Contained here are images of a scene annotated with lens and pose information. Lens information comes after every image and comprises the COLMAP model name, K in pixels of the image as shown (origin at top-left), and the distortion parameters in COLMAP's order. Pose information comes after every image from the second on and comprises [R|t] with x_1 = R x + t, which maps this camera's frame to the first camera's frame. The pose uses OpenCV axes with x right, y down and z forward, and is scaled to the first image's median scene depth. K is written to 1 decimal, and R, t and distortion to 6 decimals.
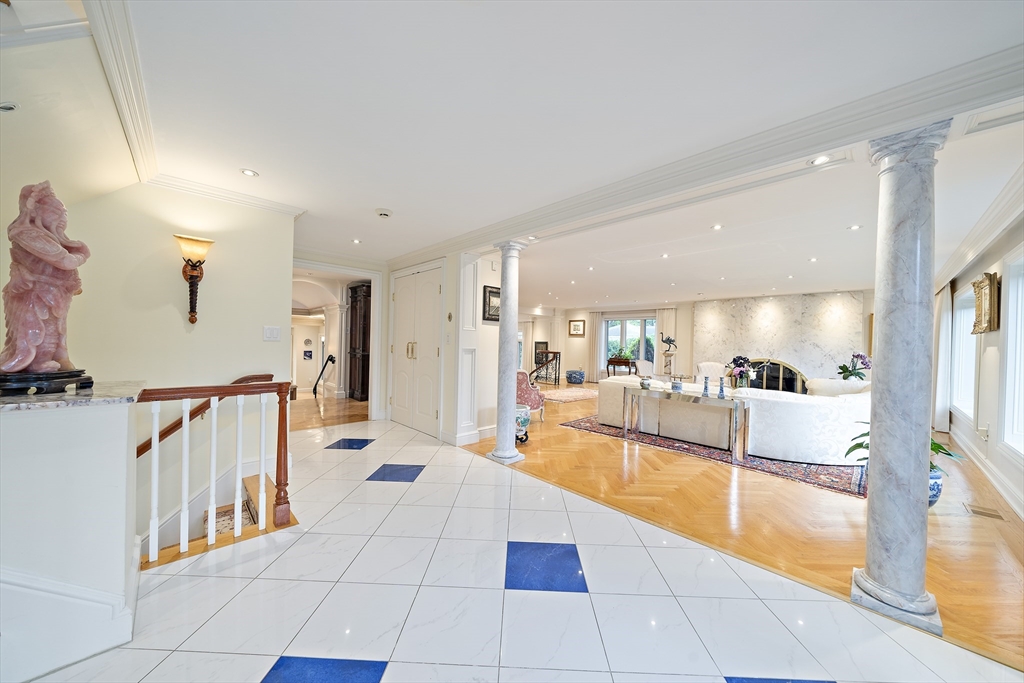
lens RADIAL K [[350.1, 0, 513.7], [0, 350.1, 339.0], [0, 0, 1]] dist [-0.000181, 0.000019]
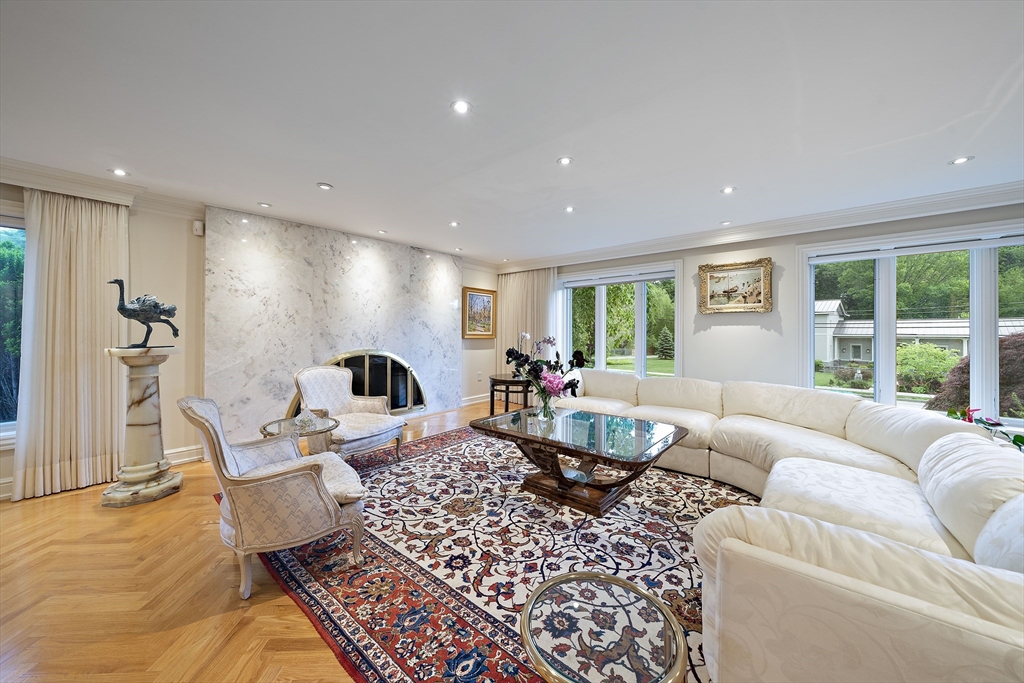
lens RADIAL K [[362.6, 0, 514.3], [0, 362.6, 338.9], [0, 0, 1]] dist [-0.001004, -0.000043]
pose [[-0.114731, -0.037371, 0.992693, 0.124757], [-0.007756, 0.999295, 0.036724, 0.016617], [-0.993366, -0.003486, -0.114940, 0.834005]]
